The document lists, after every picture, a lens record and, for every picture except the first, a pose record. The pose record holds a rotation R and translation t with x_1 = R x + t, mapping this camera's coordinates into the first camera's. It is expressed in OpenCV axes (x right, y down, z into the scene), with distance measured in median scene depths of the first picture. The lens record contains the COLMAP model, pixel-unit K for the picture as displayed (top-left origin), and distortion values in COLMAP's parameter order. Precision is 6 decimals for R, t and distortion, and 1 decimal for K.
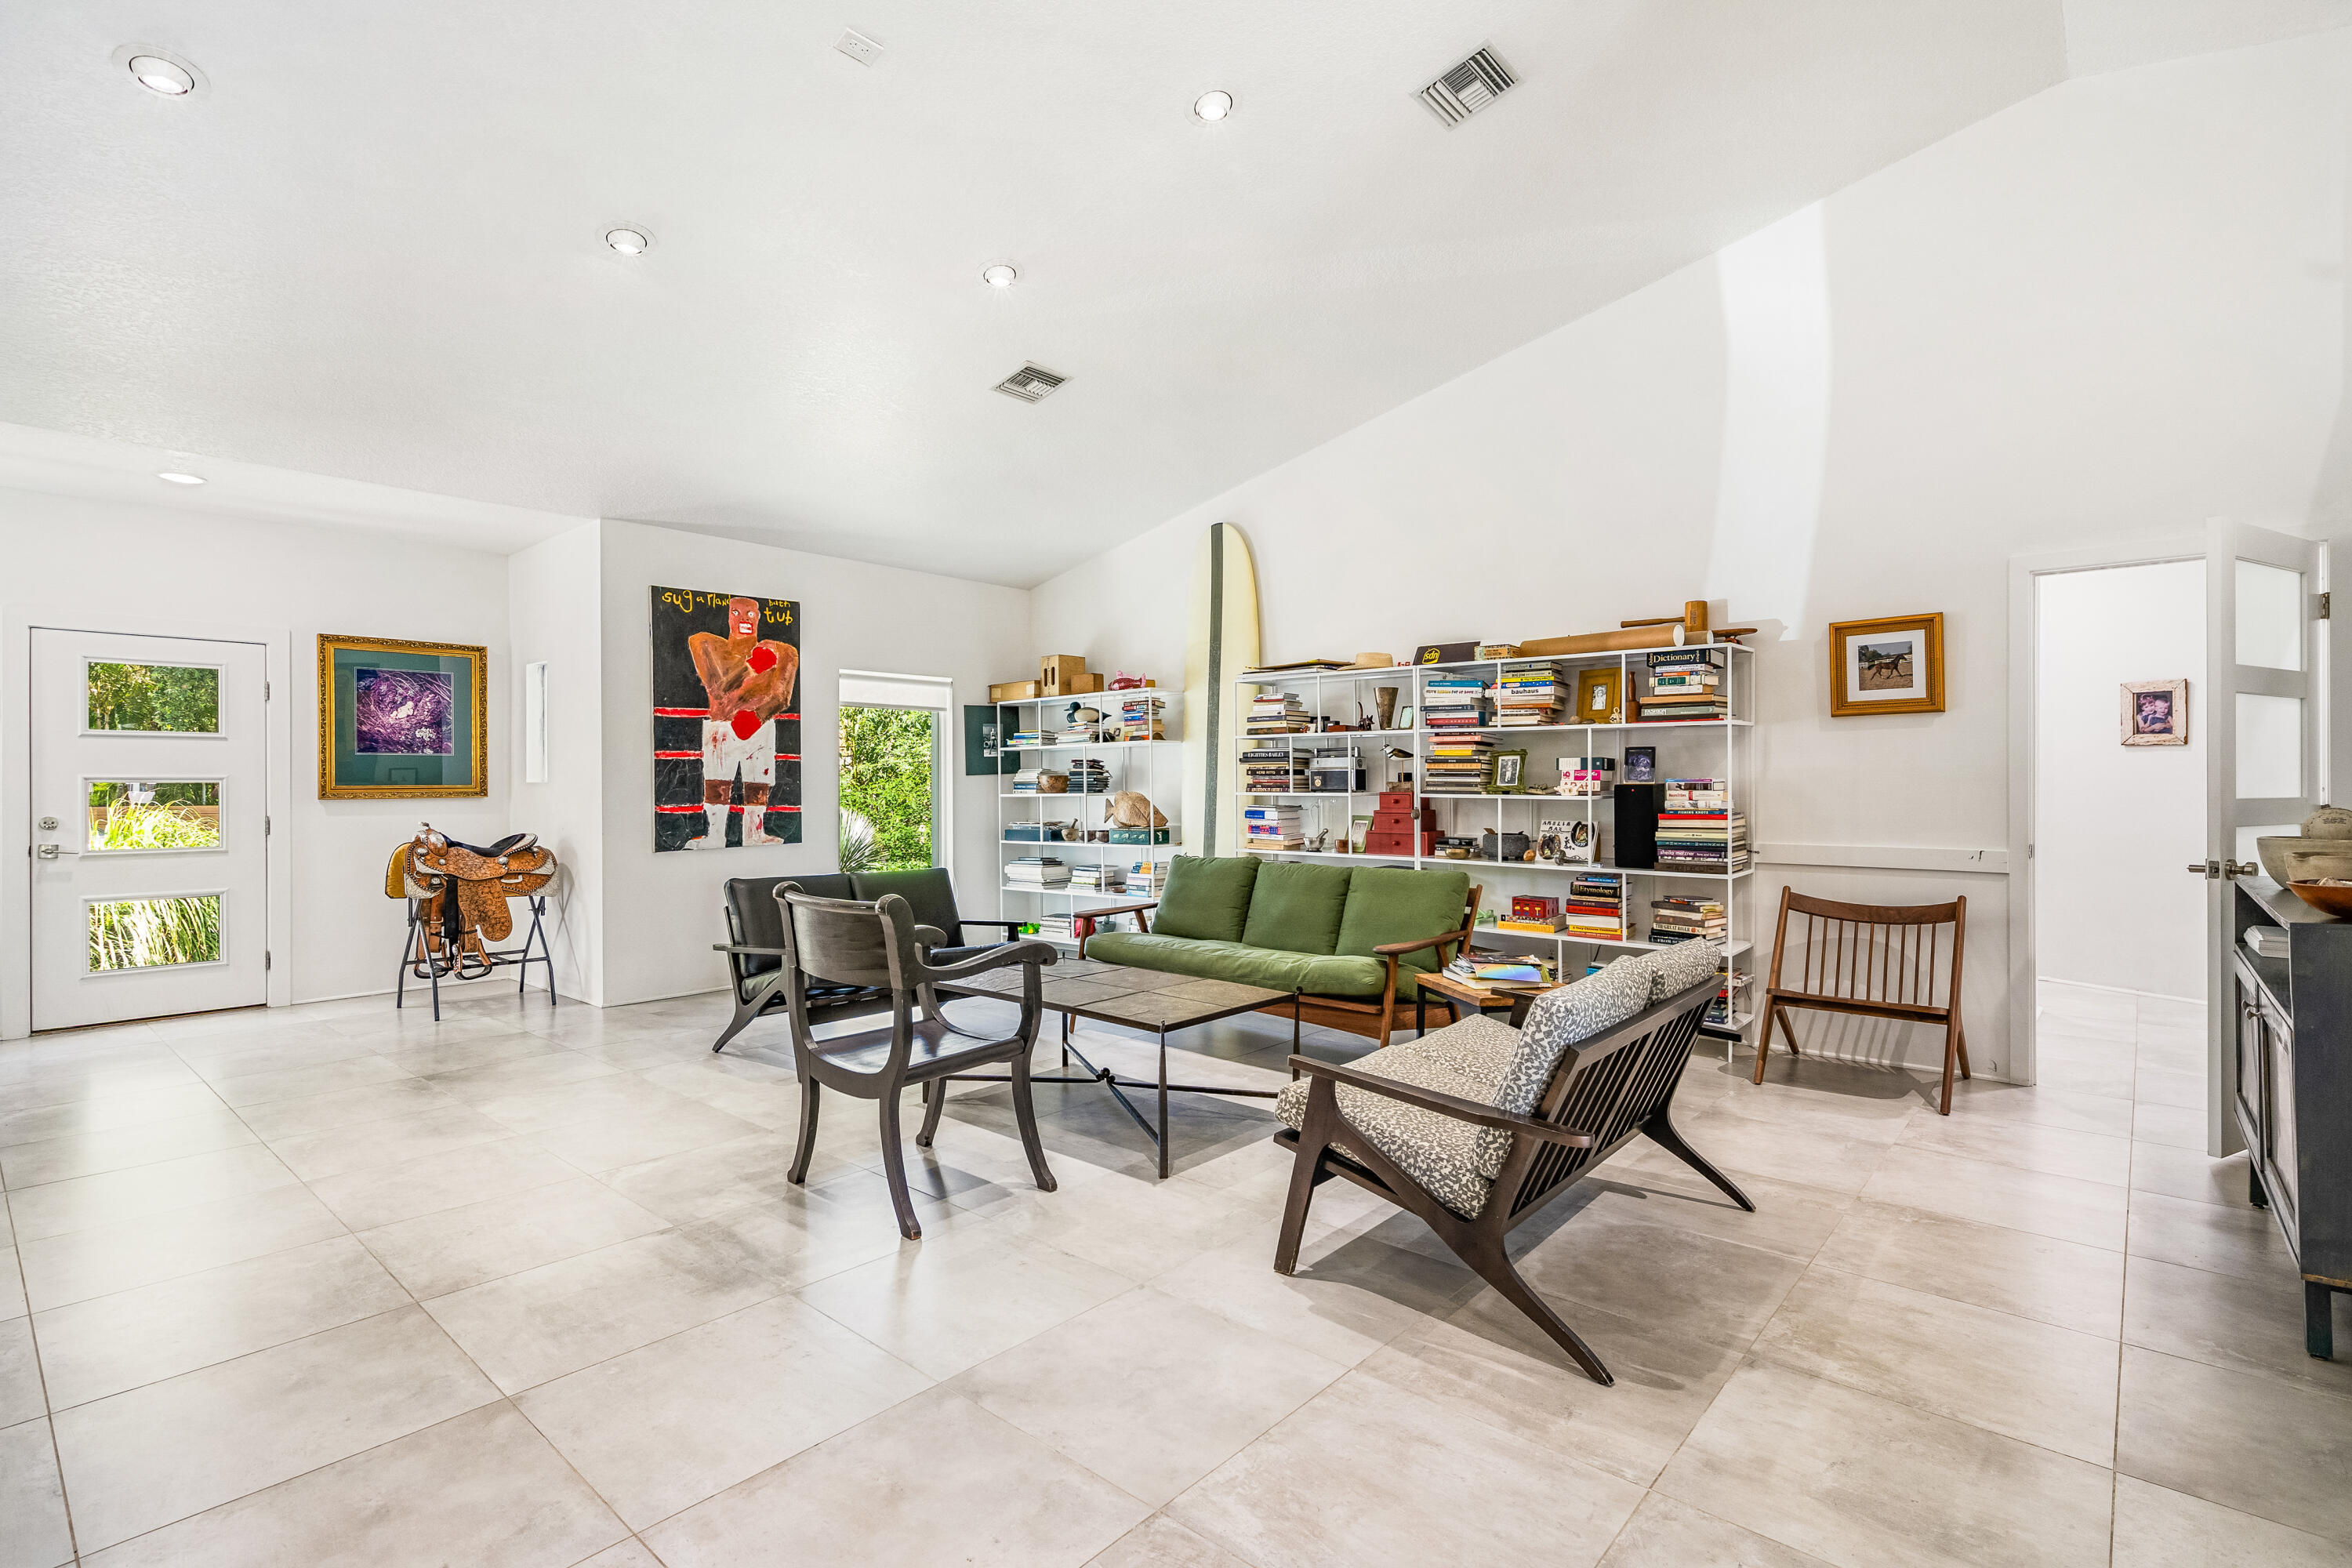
lens RADIAL K [[1093.7, 0, 1176.0], [0, 1093.7, 784.0], [0, 0, 1]] dist [0.001651, 0.001220]
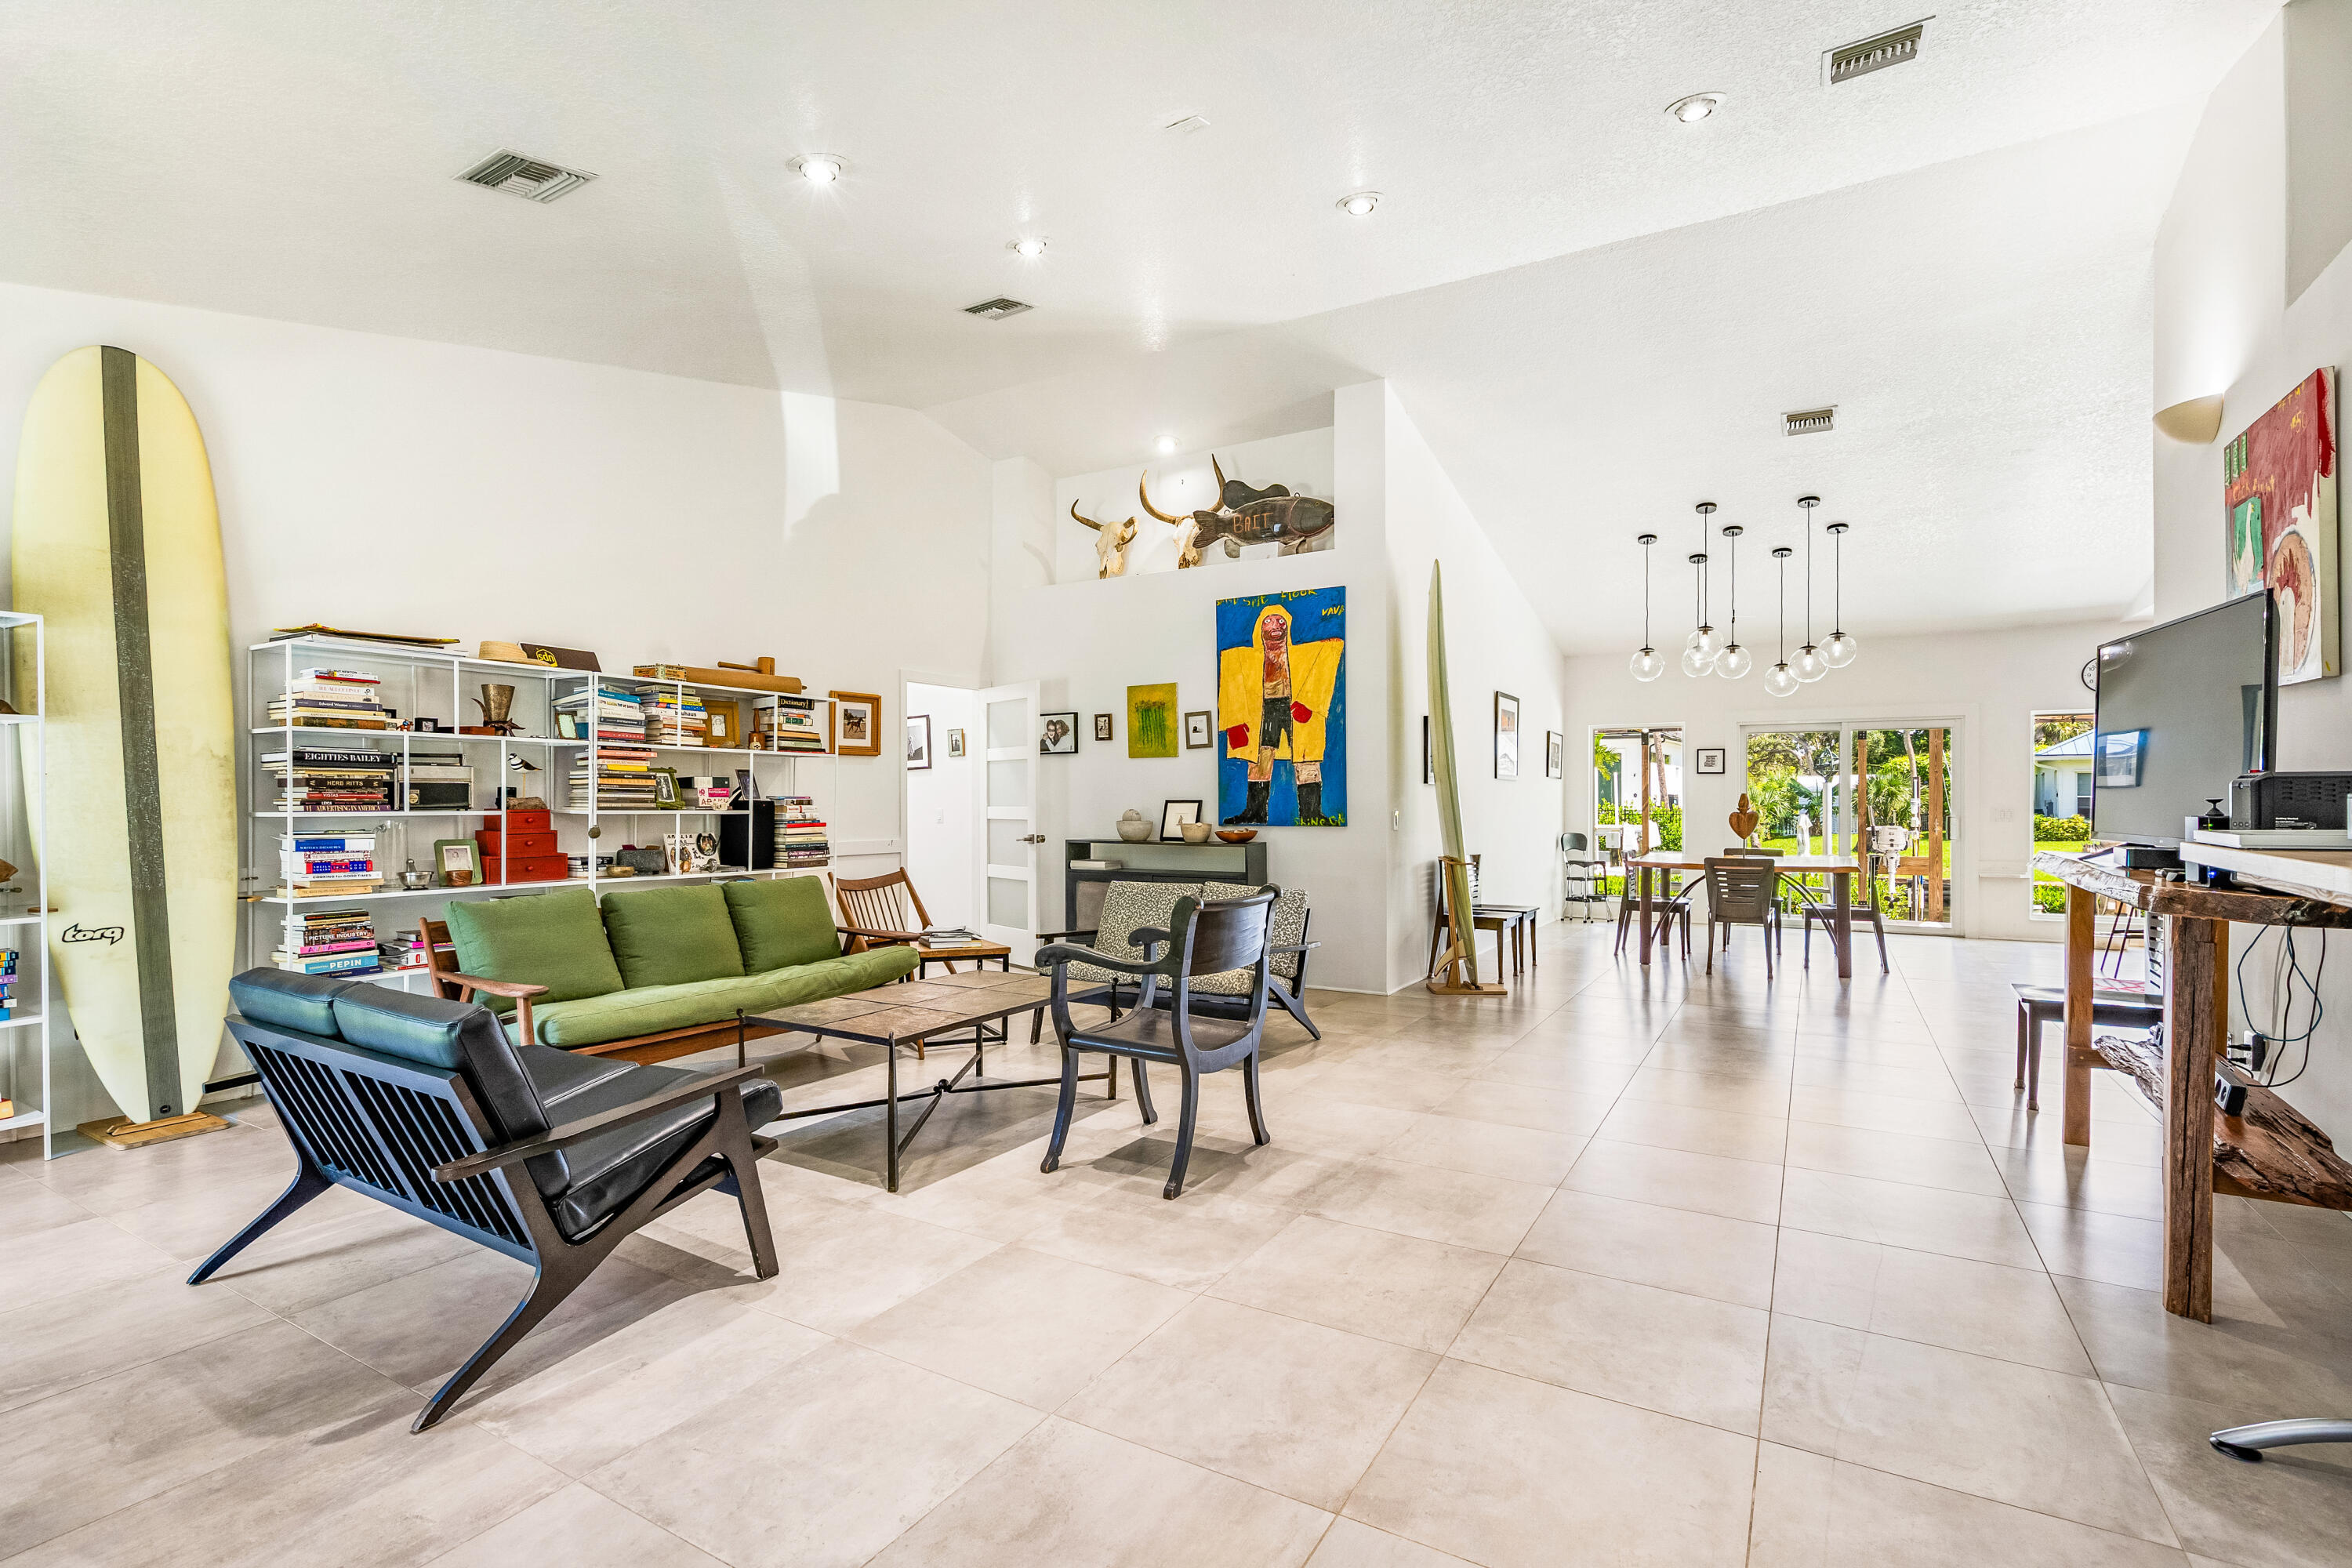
lens RADIAL K [[1093.7, 0, 1176.0], [0, 1093.7, 784.0], [0, 0, 1]] dist [0.001651, 0.001220]
pose [[-0.185952, 0.017669, 0.982400, -0.758806], [0.003404, 0.999844, -0.017339, 0.003868], [-0.982553, 0.000119, -0.185983, 0.675491]]
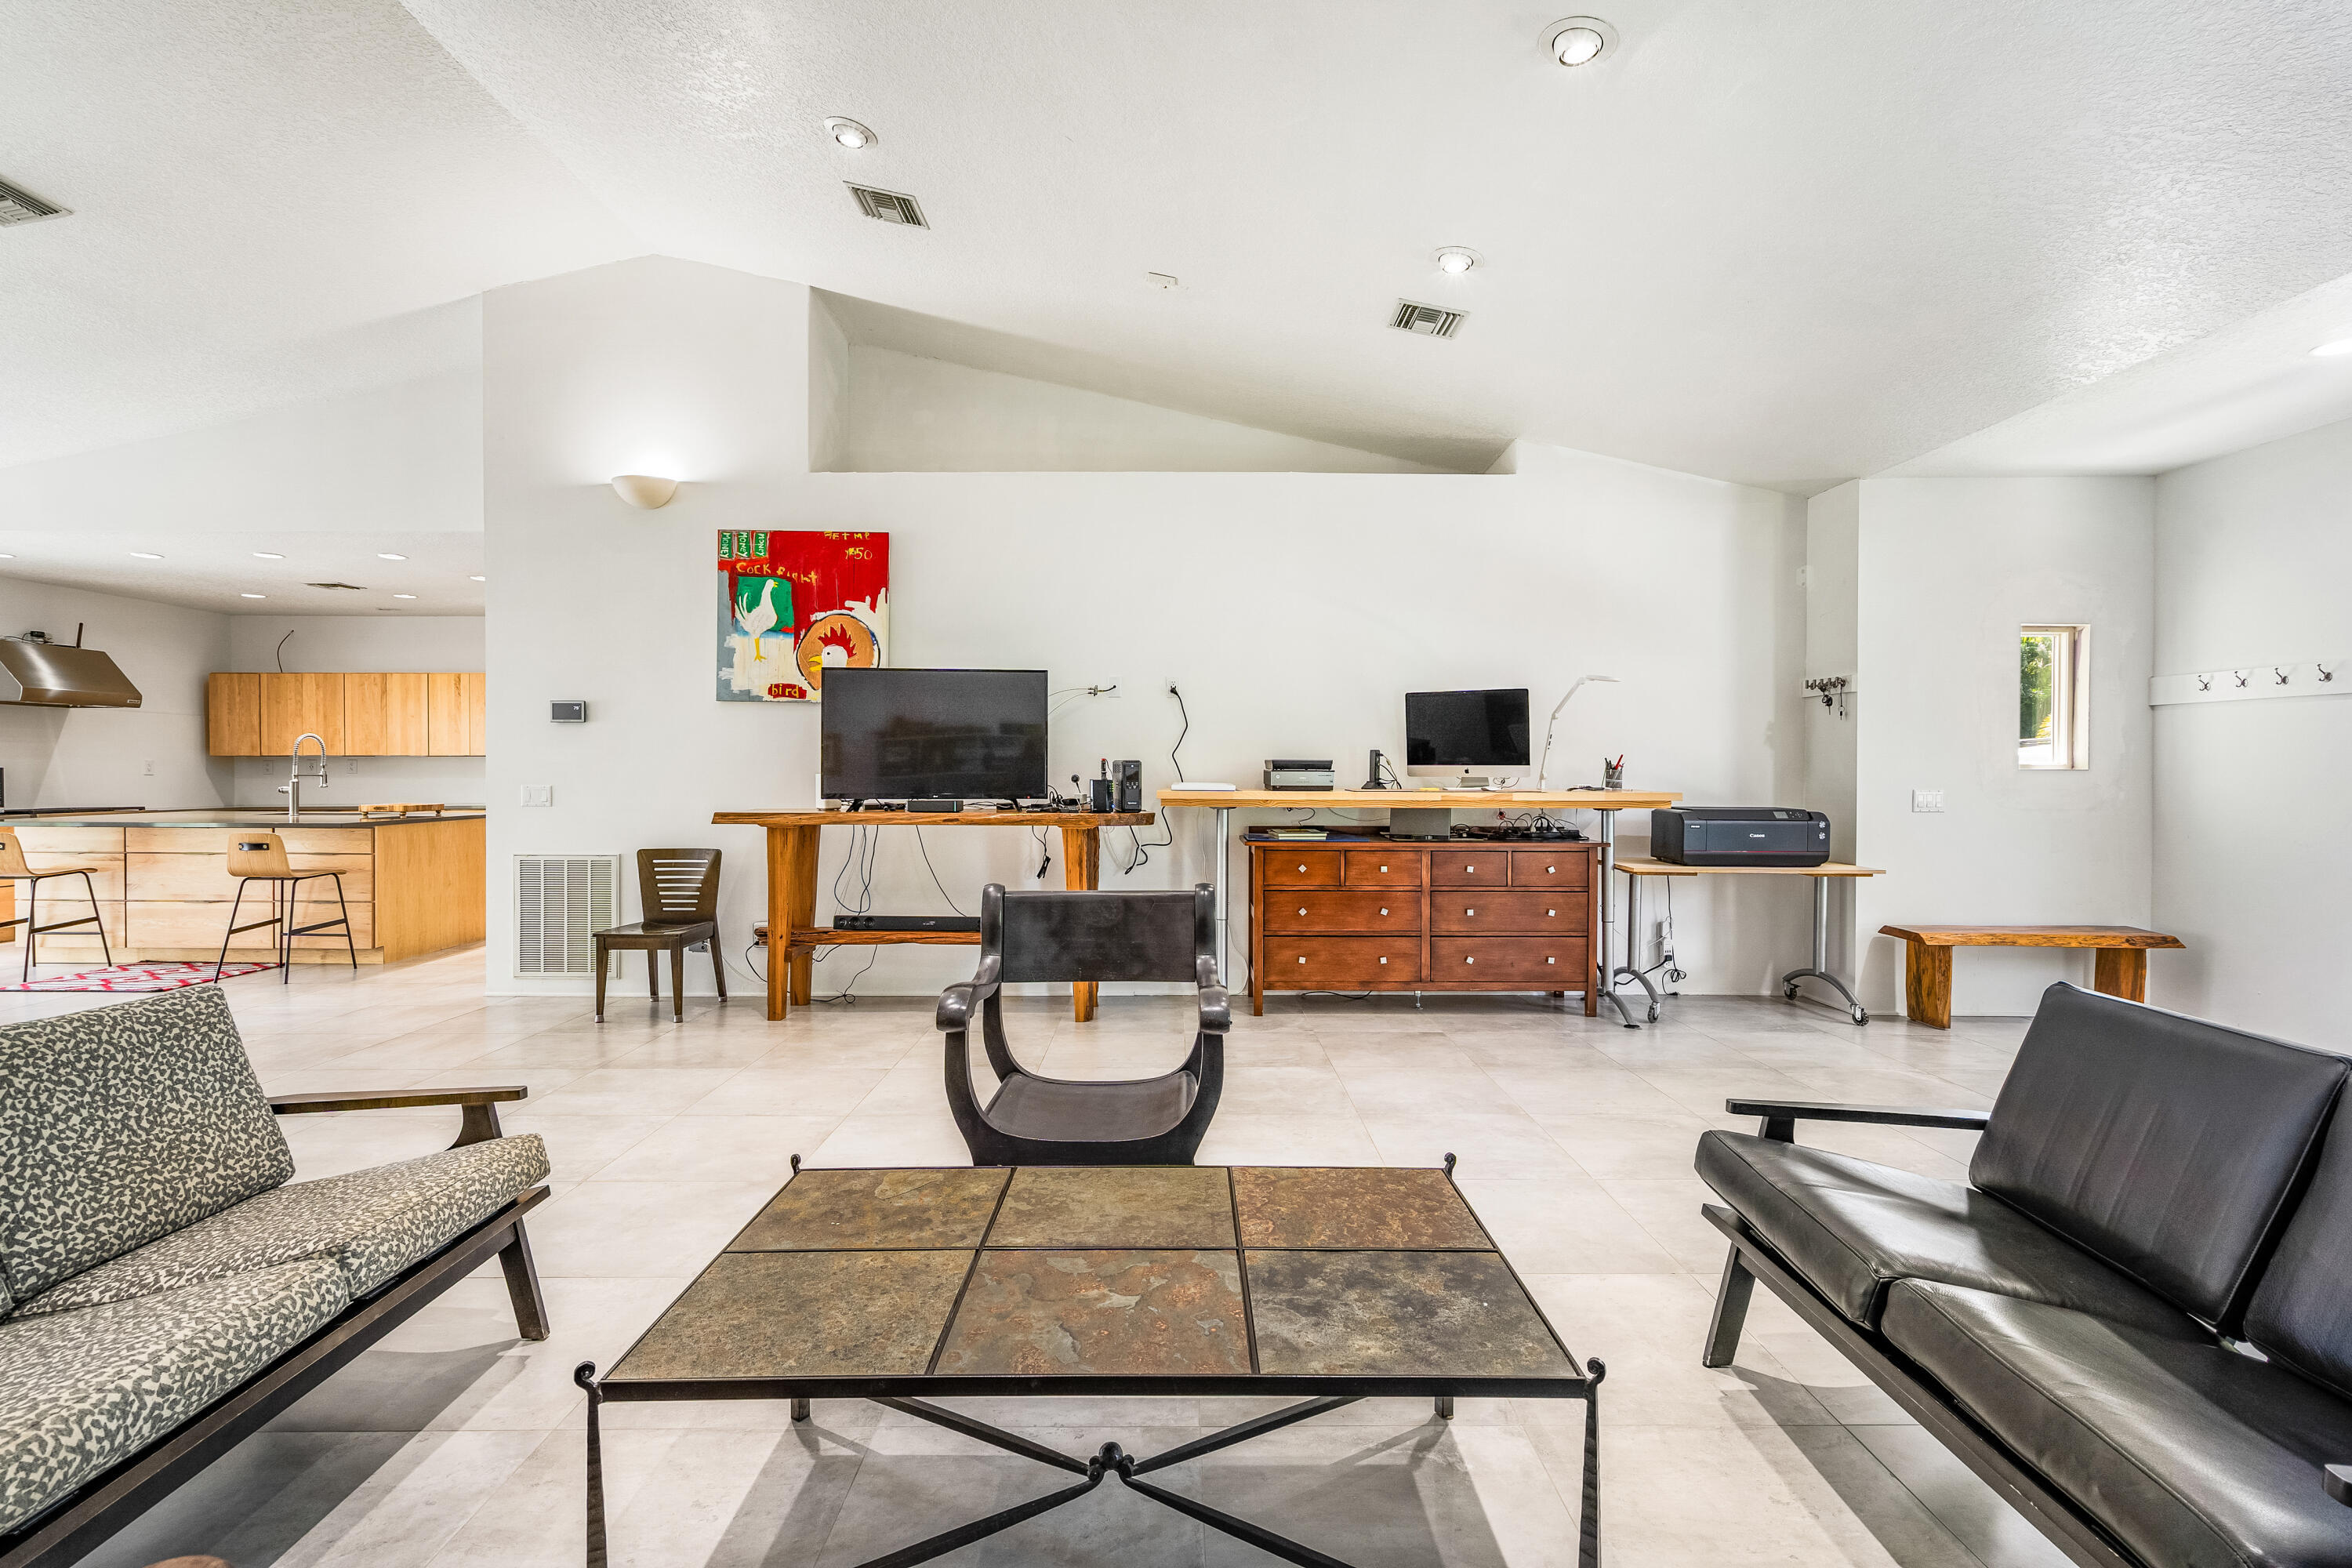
lens RADIAL K [[1063.8, 0, 1172.9], [0, 1063.8, 771.3], [0, 0, 1]] dist [-0.000986, 0.000424]
pose [[-0.749176, 0.006629, -0.662337, 0.133347], [0.001038, 0.999960, 0.008834, -0.005754], [0.662370, 0.005931, -0.749154, 0.898035]]
